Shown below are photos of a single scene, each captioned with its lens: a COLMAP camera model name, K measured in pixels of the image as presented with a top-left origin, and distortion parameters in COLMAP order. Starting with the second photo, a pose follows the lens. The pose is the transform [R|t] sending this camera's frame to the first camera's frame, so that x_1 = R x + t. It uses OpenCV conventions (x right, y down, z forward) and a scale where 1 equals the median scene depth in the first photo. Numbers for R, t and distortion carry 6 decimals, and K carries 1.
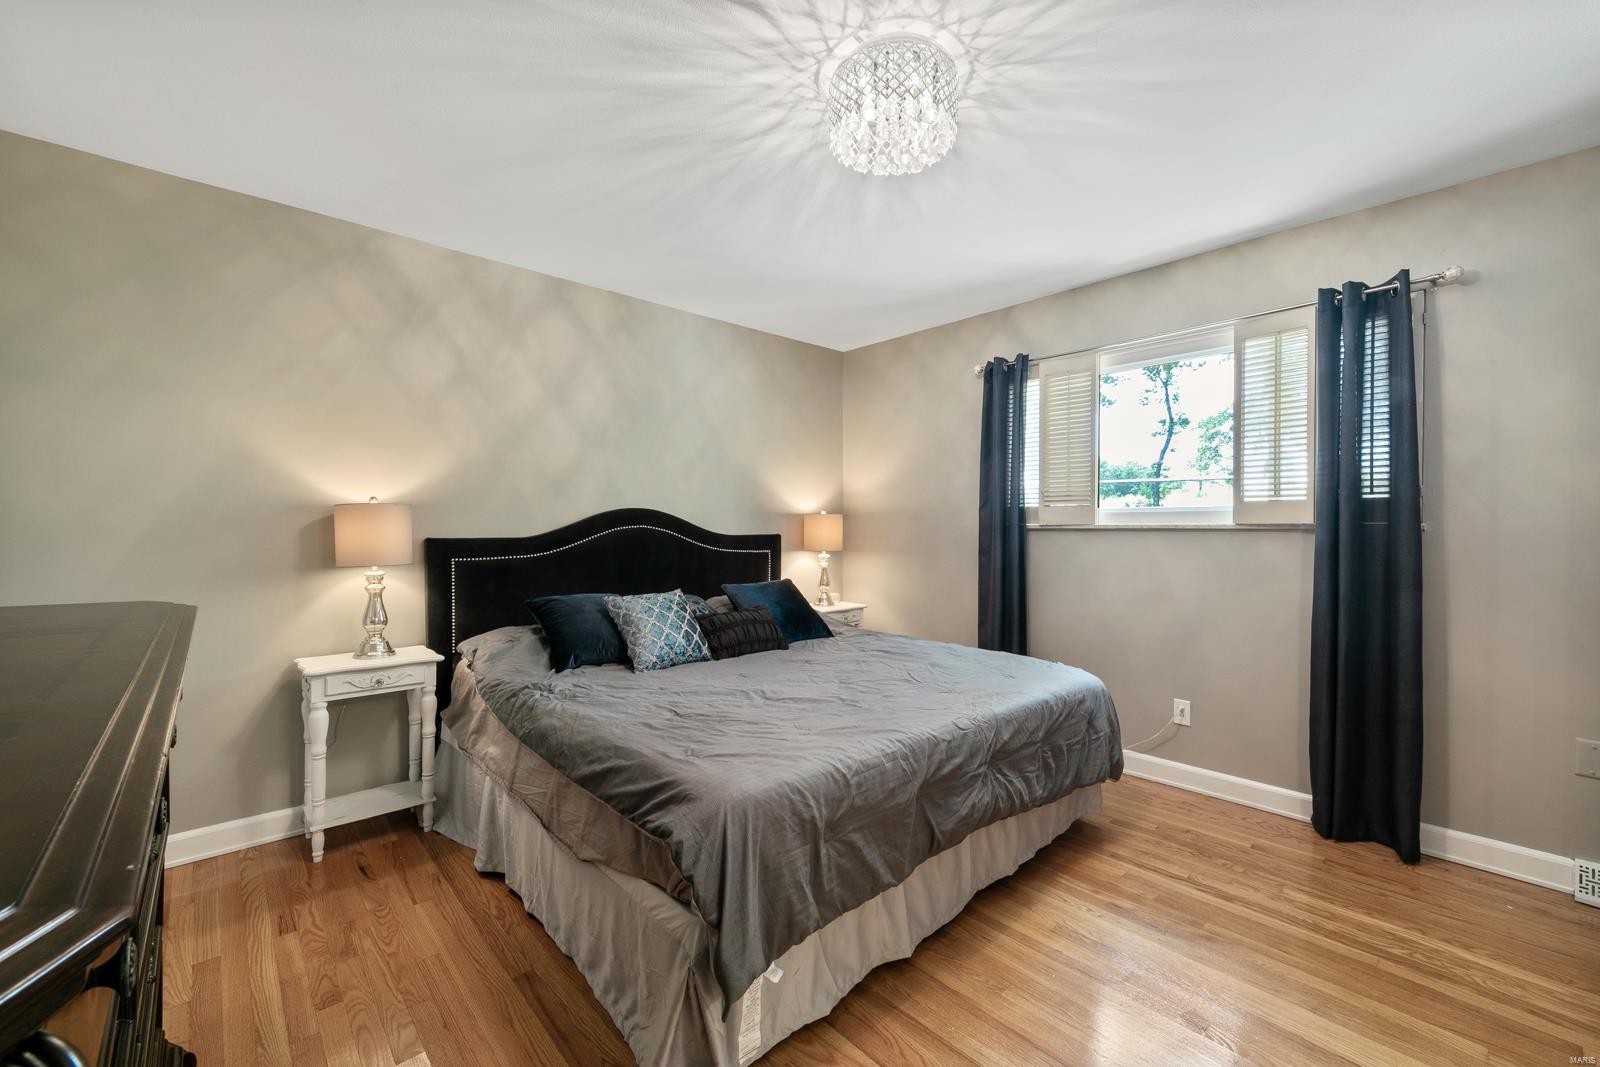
lens RADIAL K [[660.8, 0, 800.0], [0, 660.8, 533.5], [0, 0, 1]] dist [0.001316, 0.000048]
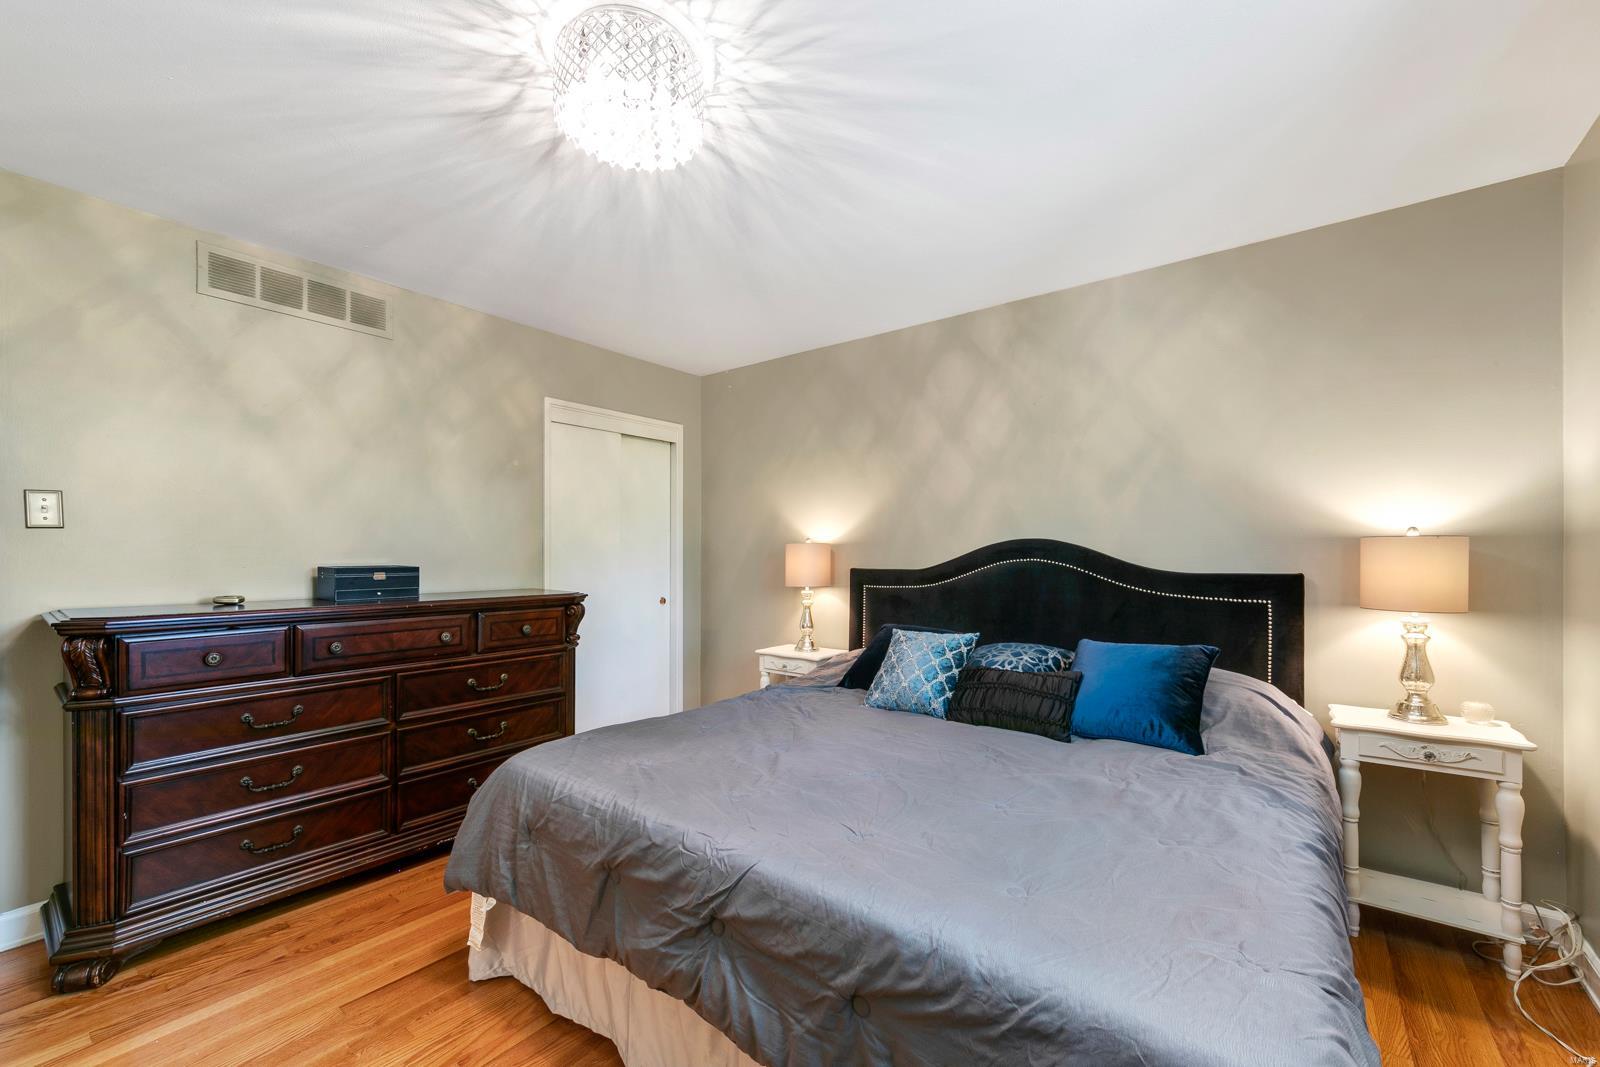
lens RADIAL K [[649.4, 0, 796.7], [0, 649.4, 528.8], [0, 0, 1]] dist [0.036630, 0.000001]
pose [[0.183803, -0.048434, -0.981769, 0.455010], [-0.016026, 0.998505, -0.052260, -0.000192], [0.982833, 0.025339, 0.182752, 0.463990]]
